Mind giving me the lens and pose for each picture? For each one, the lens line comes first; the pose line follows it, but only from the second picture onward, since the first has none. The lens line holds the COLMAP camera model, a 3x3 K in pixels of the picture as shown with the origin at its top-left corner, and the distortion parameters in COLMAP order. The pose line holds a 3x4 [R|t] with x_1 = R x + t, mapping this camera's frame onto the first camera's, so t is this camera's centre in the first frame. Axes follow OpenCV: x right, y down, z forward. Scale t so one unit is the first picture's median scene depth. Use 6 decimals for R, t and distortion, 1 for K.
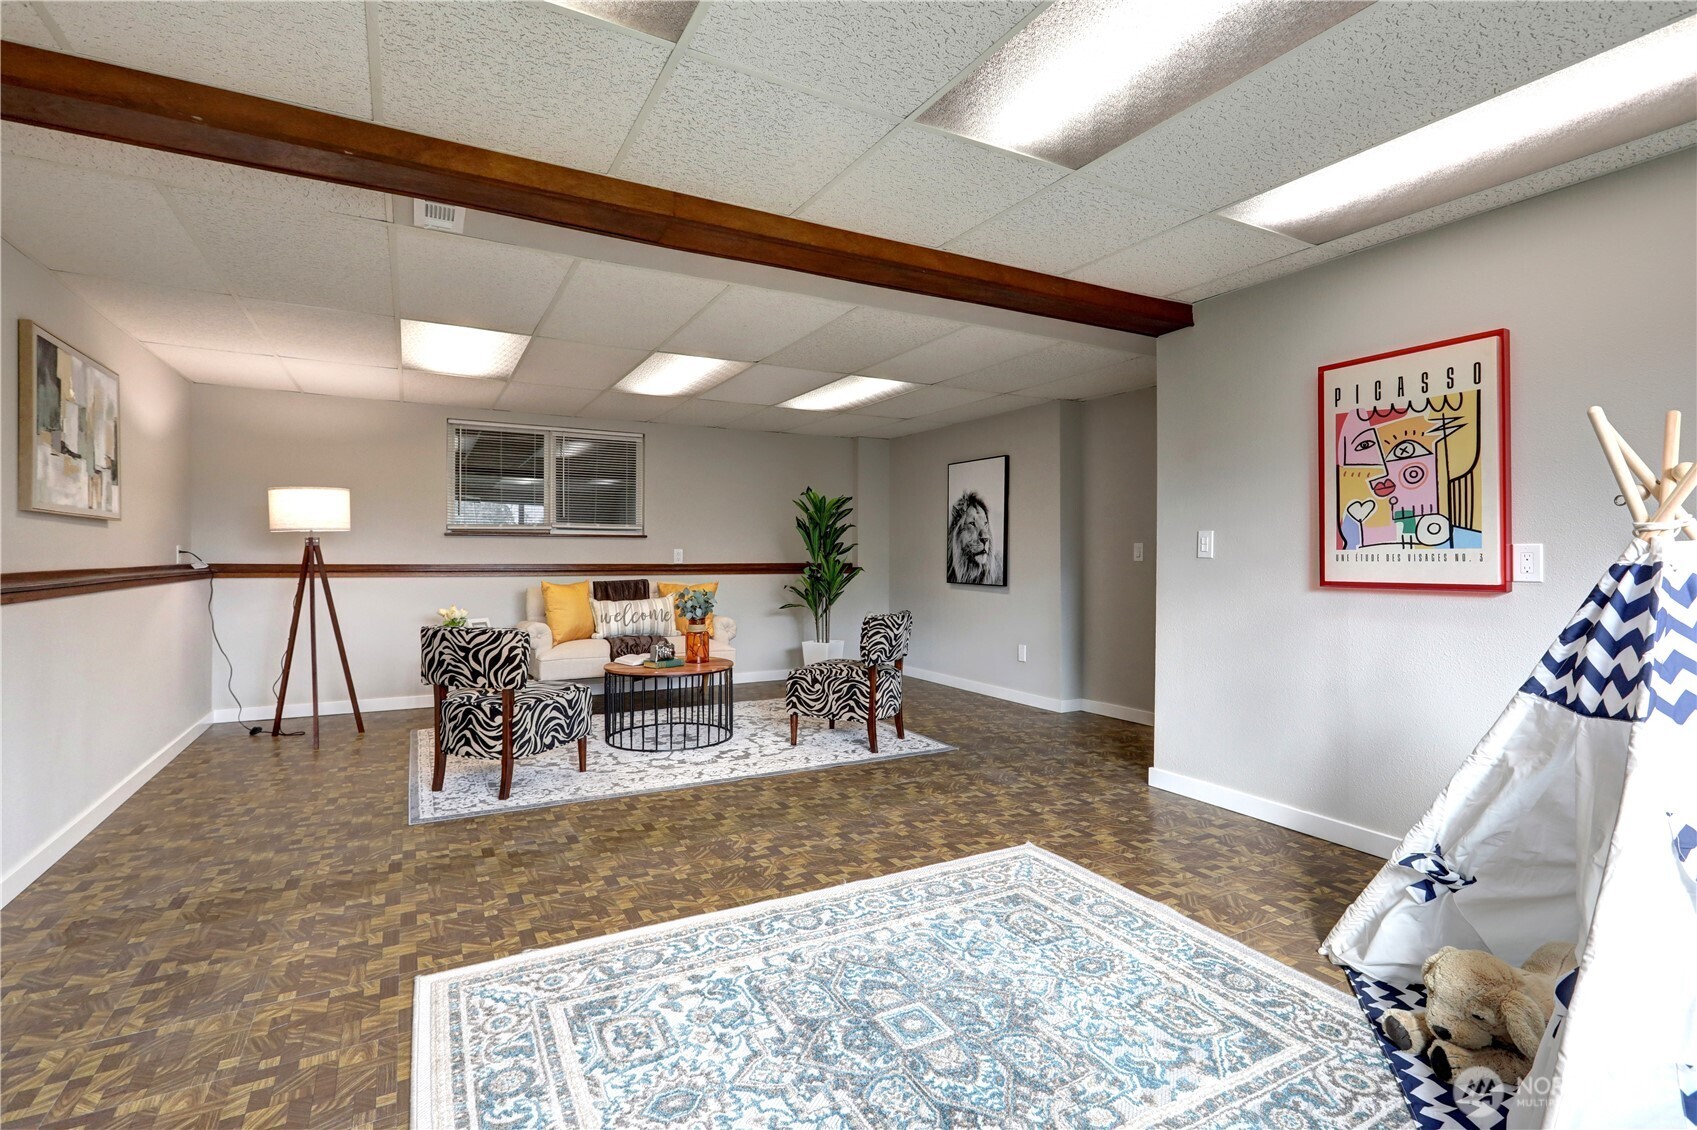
lens RADIAL K [[805.0, 0, 848.1], [0, 805.0, 530.4], [0, 0, 1]] dist [-0.018197, 0.008803]
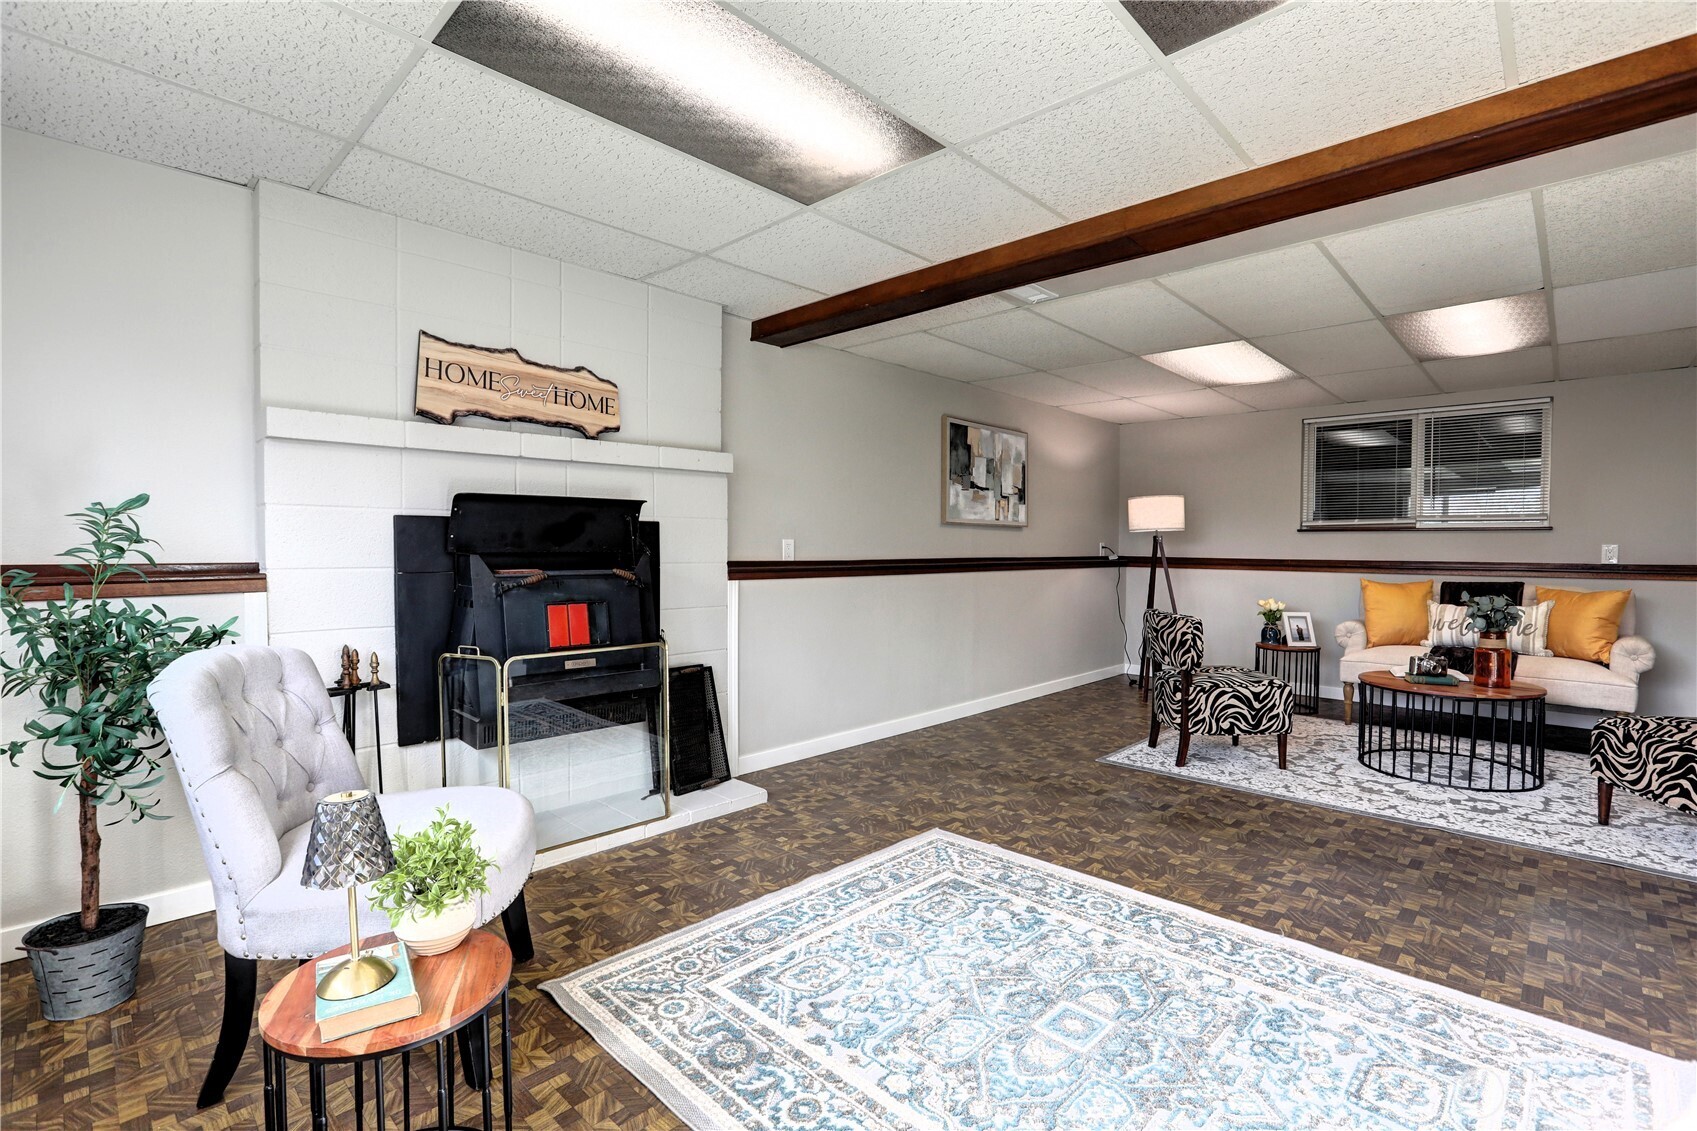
lens RADIAL K [[770.0, 0, 848.5], [0, 770.0, 565.5], [0, 0, 1]] dist [-0.027182, 0.001407]
pose [[0.299666, 0.021948, -0.953792, 0.484232], [0.025995, 0.999176, 0.031160, 0.008055], [0.953690, -0.034132, 0.298849, 0.261466]]
